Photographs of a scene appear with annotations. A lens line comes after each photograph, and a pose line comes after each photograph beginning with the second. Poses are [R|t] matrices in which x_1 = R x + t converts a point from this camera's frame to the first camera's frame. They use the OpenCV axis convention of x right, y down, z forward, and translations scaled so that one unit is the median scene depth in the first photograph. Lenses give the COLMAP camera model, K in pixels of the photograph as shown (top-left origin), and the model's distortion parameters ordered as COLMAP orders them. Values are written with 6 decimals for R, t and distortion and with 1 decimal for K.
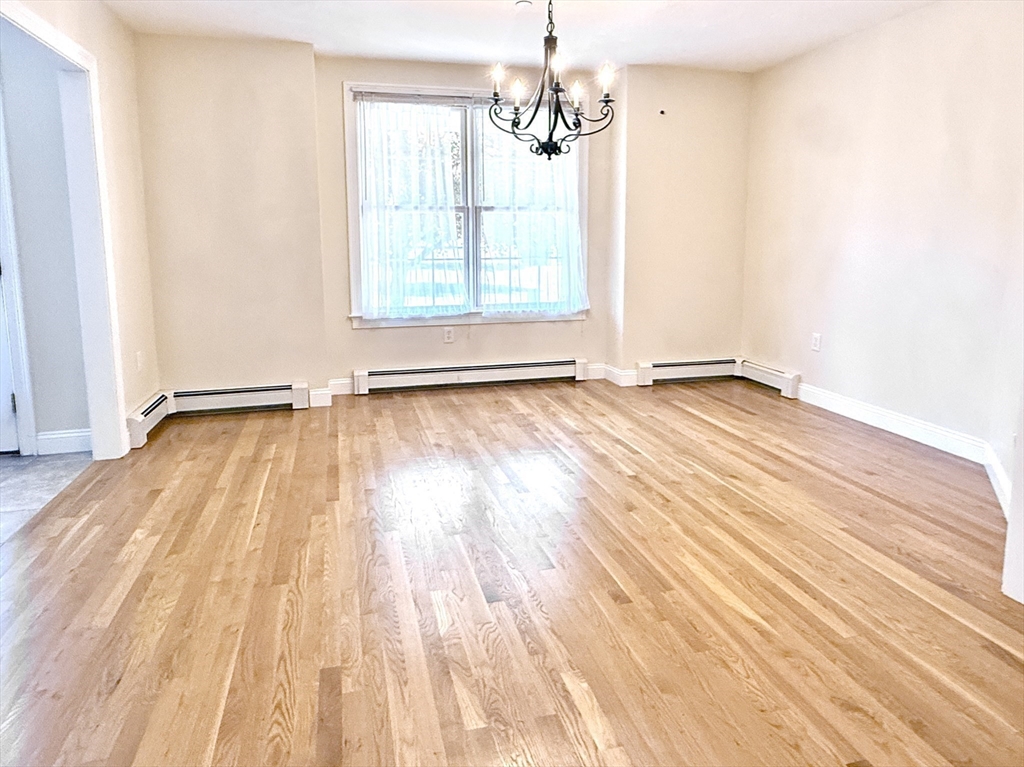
lens RADIAL K [[625.1, 0, 512.0], [0, 625.1, 383.5], [0, 0, 1]] dist [-0.001112, -0.021429]
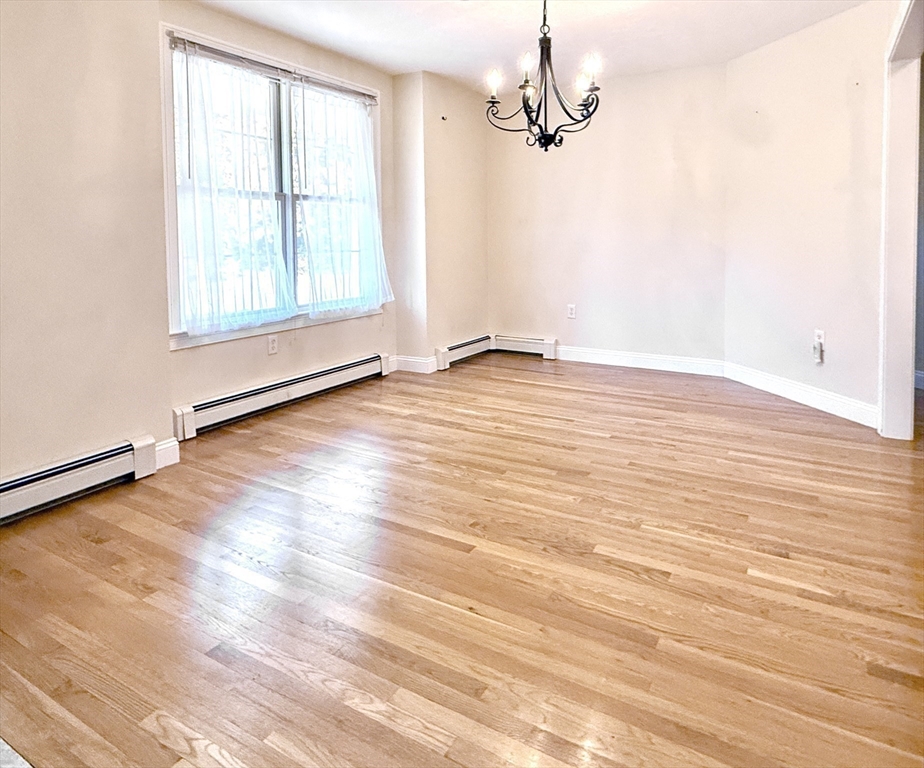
lens RADIAL K [[597.4, 0, 462.3], [0, 597.4, 319.2], [0, 0, 1]] dist [-0.004994, 0.000011]
pose [[0.719431, -0.097406, 0.687699, -0.481281], [0.163375, 0.986069, -0.031247, -0.046857], [-0.675076, 0.134833, 0.725323, 0.261192]]
